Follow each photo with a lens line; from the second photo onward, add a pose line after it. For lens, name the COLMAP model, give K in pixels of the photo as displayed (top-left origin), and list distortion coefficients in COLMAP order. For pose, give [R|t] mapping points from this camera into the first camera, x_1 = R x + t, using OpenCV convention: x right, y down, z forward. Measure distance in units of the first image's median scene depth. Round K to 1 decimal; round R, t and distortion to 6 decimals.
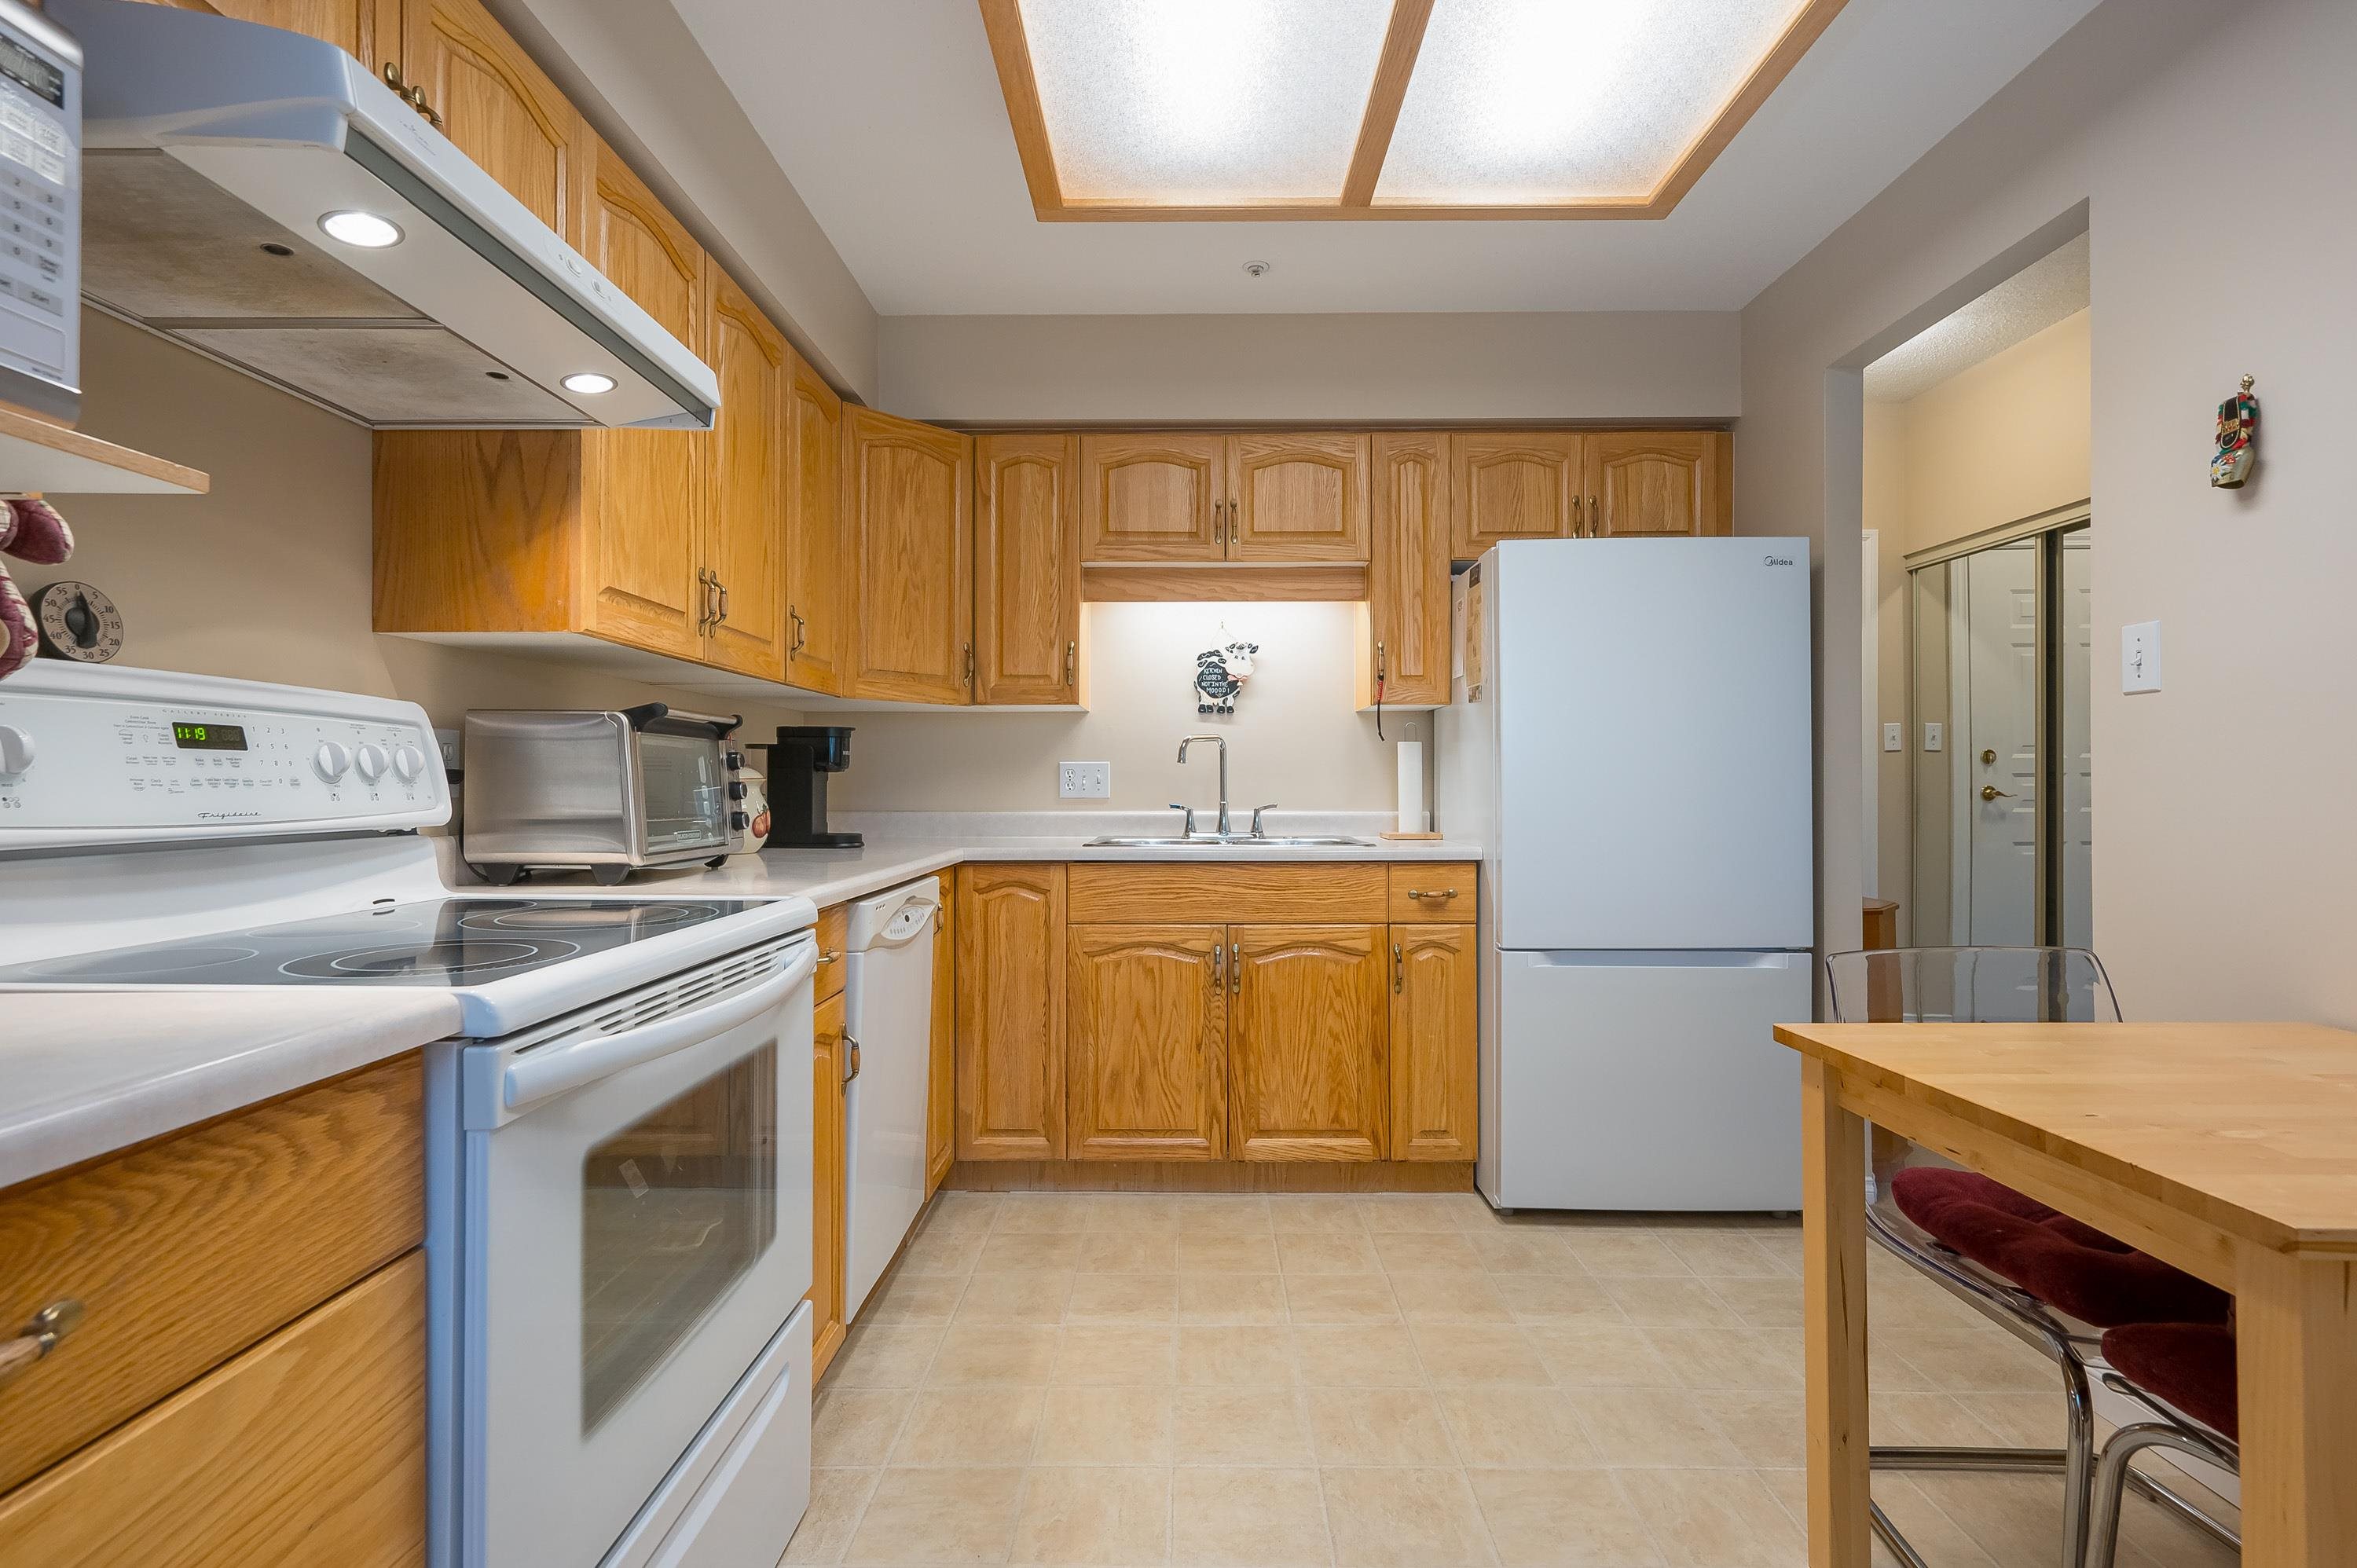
lens RADIAL K [[1102.3, 0, 1180.4], [0, 1102.3, 779.2], [0, 0, 1]] dist [0.000125, 0.001014]
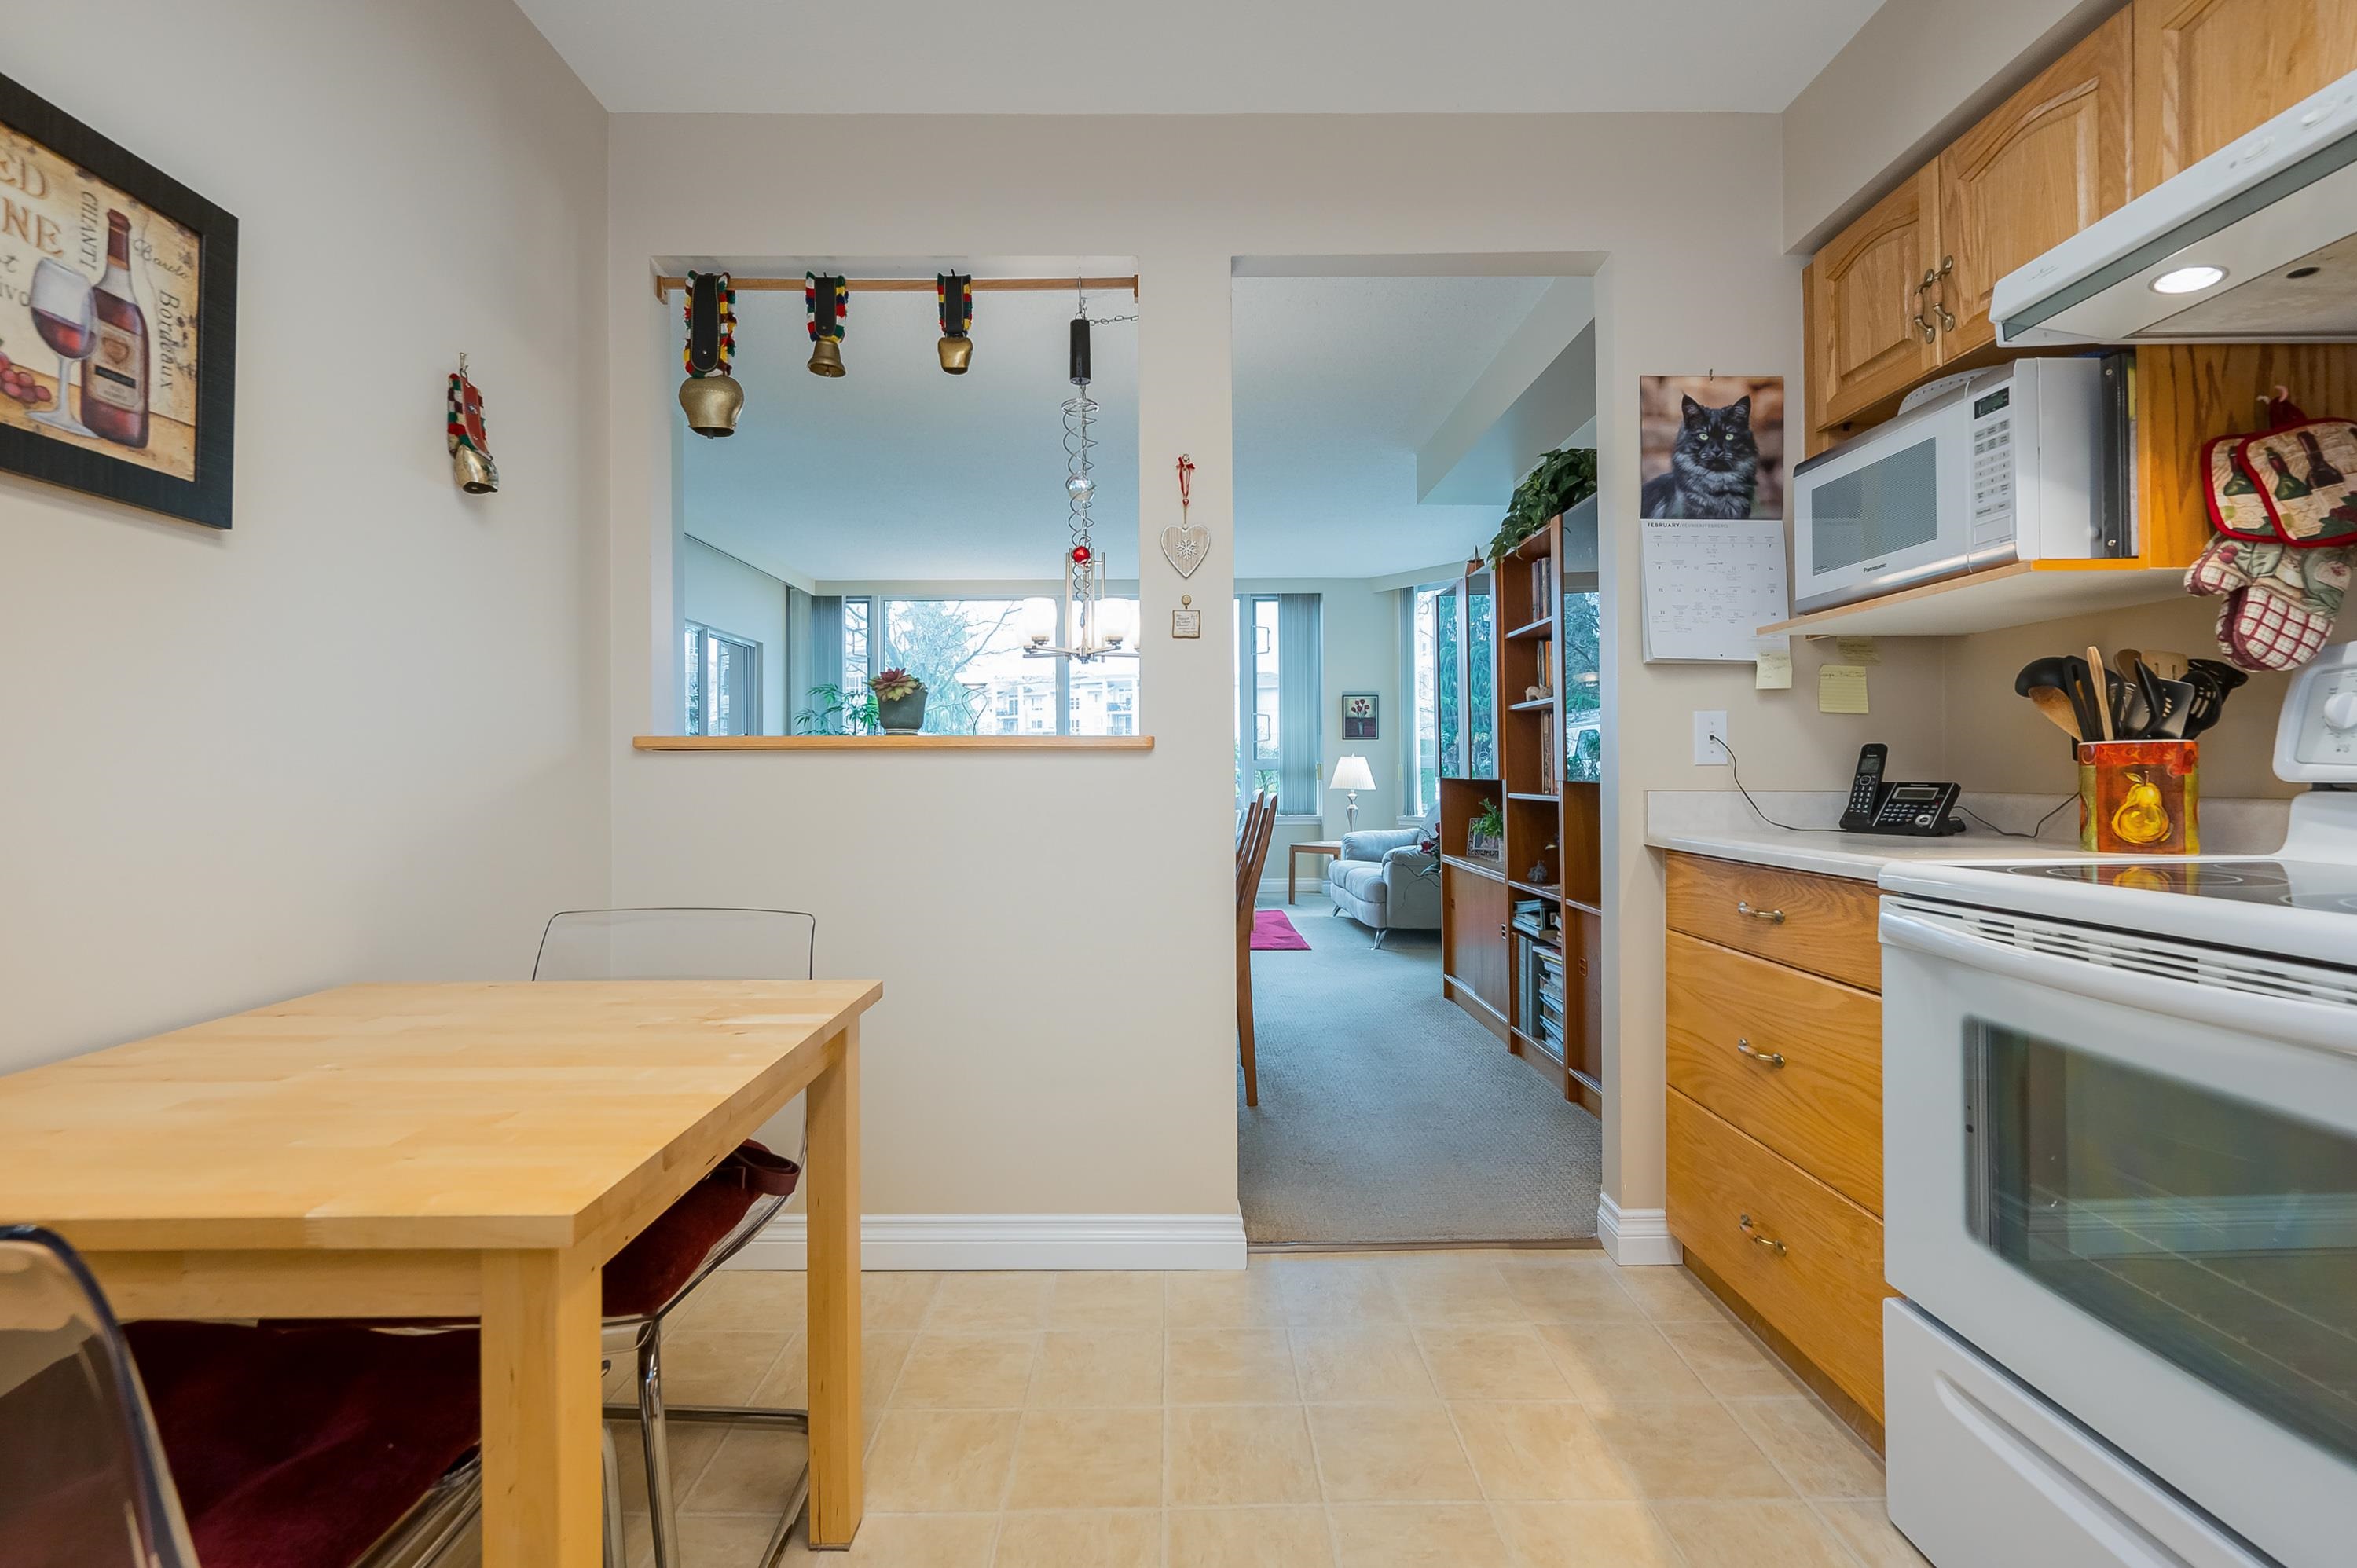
lens RADIAL K [[1050.6, 0, 1176.6], [0, 1050.6, 774.4], [0, 0, 1]] dist [-0.000354, -0.000043]
pose [[-0.999933, 0.003782, -0.010983, 0.149924], [0.003873, 0.999958, -0.008319, 0.020412], [0.010951, -0.008361, -0.999905, 0.806866]]
